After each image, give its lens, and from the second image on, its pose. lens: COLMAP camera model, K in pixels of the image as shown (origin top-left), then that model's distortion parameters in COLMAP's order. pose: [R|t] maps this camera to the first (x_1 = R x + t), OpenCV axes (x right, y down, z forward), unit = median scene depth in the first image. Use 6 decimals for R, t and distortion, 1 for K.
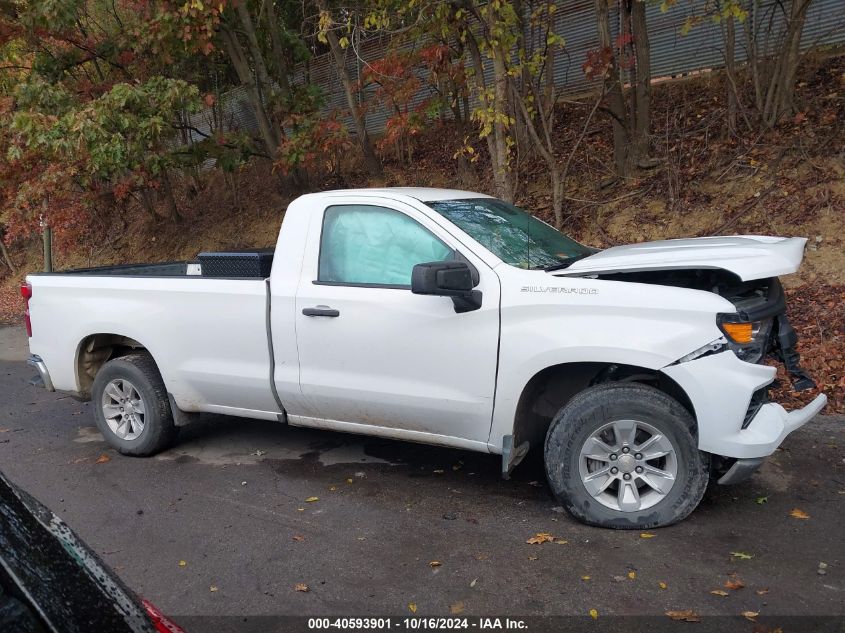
lens RADIAL K [[661.2, 0, 417.4], [0, 661.2, 318.1], [0, 0, 1]] dist [0.019195, -0.016626]
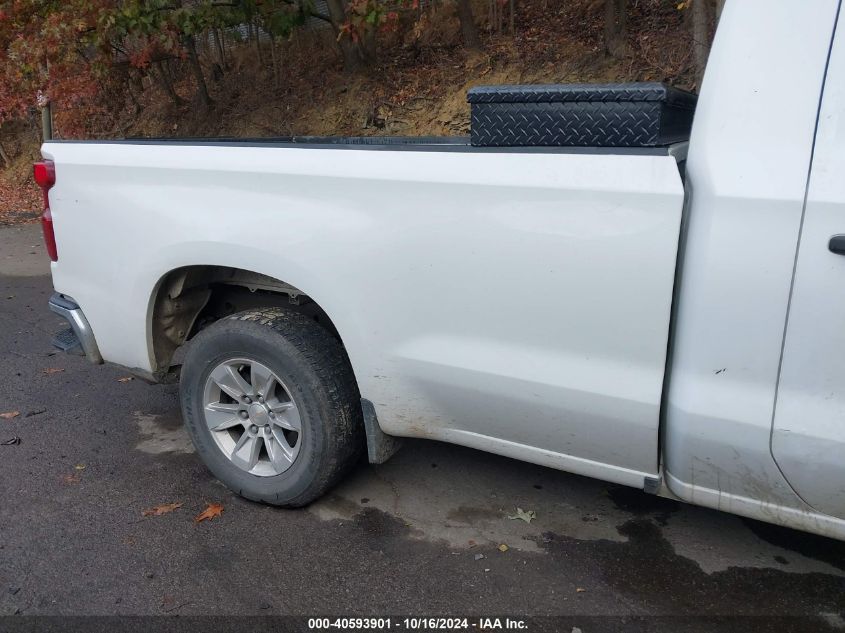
lens RADIAL K [[661.2, 0, 427.2], [0, 661.2, 313.9], [0, 0, 1]] dist [0.019195, -0.016626]
pose [[0.999406, 0.030426, 0.016209, -0.117747], [-0.032236, 0.991440, 0.126522, -0.001920], [-0.012221, -0.126969, 0.991831, 0.186913]]
